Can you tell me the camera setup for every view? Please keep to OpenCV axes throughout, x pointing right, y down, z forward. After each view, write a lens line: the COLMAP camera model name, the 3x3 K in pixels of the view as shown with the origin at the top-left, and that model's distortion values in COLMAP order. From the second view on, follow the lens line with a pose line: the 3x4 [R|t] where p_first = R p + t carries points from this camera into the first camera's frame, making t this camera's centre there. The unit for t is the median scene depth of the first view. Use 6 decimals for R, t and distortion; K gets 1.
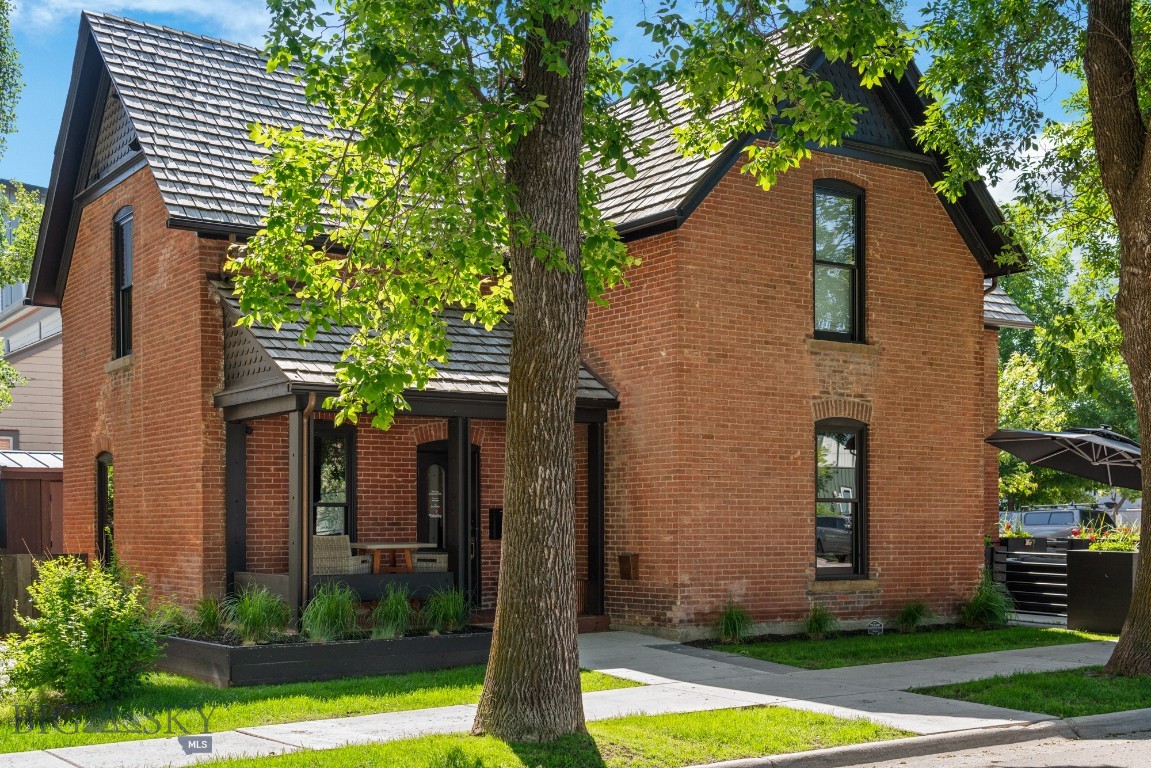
lens RADIAL K [[1376.9, 0, 561.1], [0, 1376.9, 561.8], [0, 0, 1]] dist [-0.009497, 0.000000]
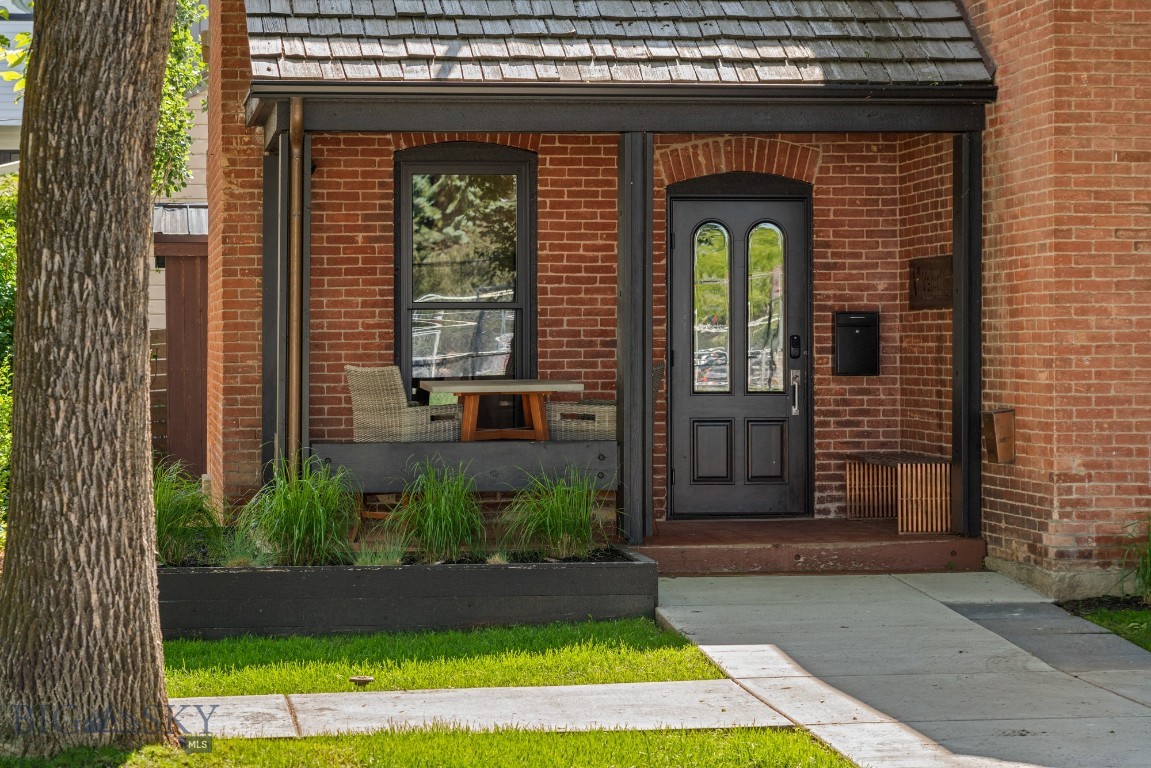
lens RADIAL K [[2962.5, 0, 576.6], [0, 2962.5, 381.0], [0, 0, 1]] dist [0.057973, 0.000000]
pose [[0.892442, 0.007913, -0.451092, 0.395931], [-0.012350, 0.999900, -0.006893, -0.006670], [0.450993, 0.011722, 0.892451, 0.028864]]
